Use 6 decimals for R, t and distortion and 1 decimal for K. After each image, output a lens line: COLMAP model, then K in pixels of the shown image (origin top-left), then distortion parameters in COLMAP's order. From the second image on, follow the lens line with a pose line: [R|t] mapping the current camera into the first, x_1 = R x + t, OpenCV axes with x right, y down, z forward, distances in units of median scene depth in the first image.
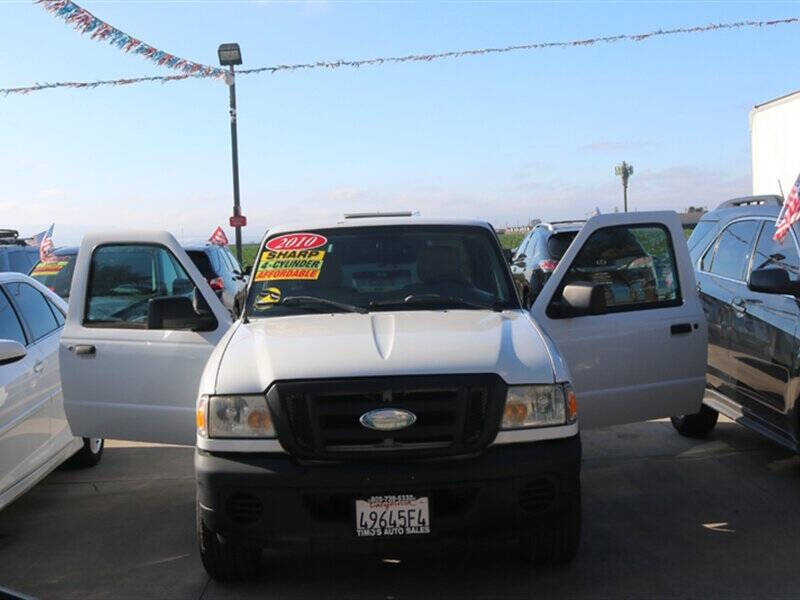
lens RADIAL K [[1139.1, 0, 396.7], [0, 1139.1, 299.1], [0, 0, 1]] dist [-0.112115, 0.000000]
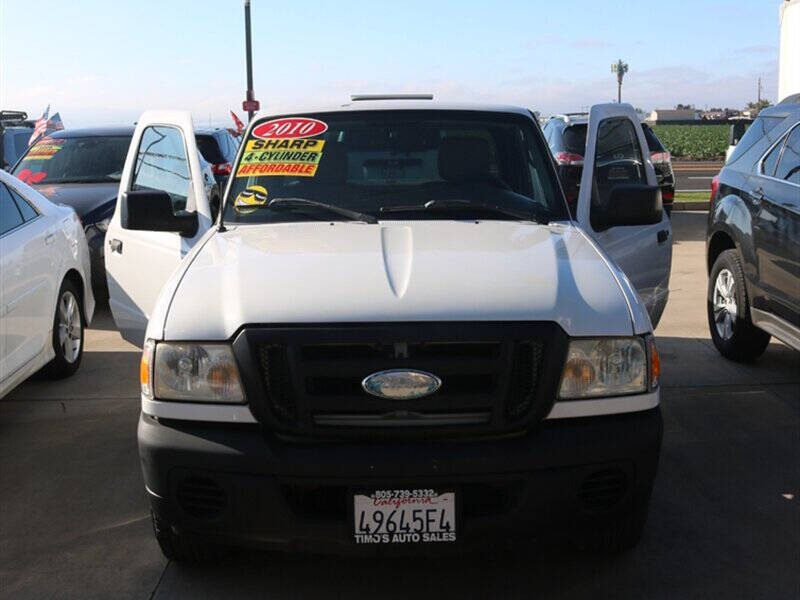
lens RADIAL K [[1042.4, 0, 401.9], [0, 1042.4, 317.5], [0, 0, 1]] dist [-0.127458, 0.000000]
pose [[0.999736, 0.022956, -0.000496, -0.006113], [-0.022701, 0.991412, 0.128788, -0.014716], [0.003448, -0.128743, 0.991672, 0.274828]]
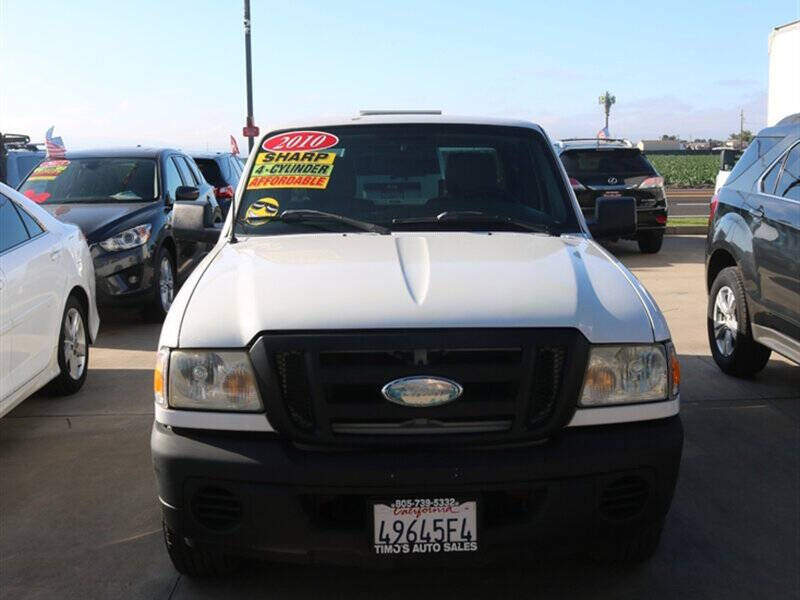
lens RADIAL K [[1018.6, 0, 425.6], [0, 1018.6, 320.9], [0, 0, 1]] dist [-0.125373, 0.000000]
pose [[0.999331, 0.022864, 0.028554, -0.018600], [-0.025808, 0.993883, 0.107384, -0.003509], [-0.025924, -0.108049, 0.993807, 0.291609]]
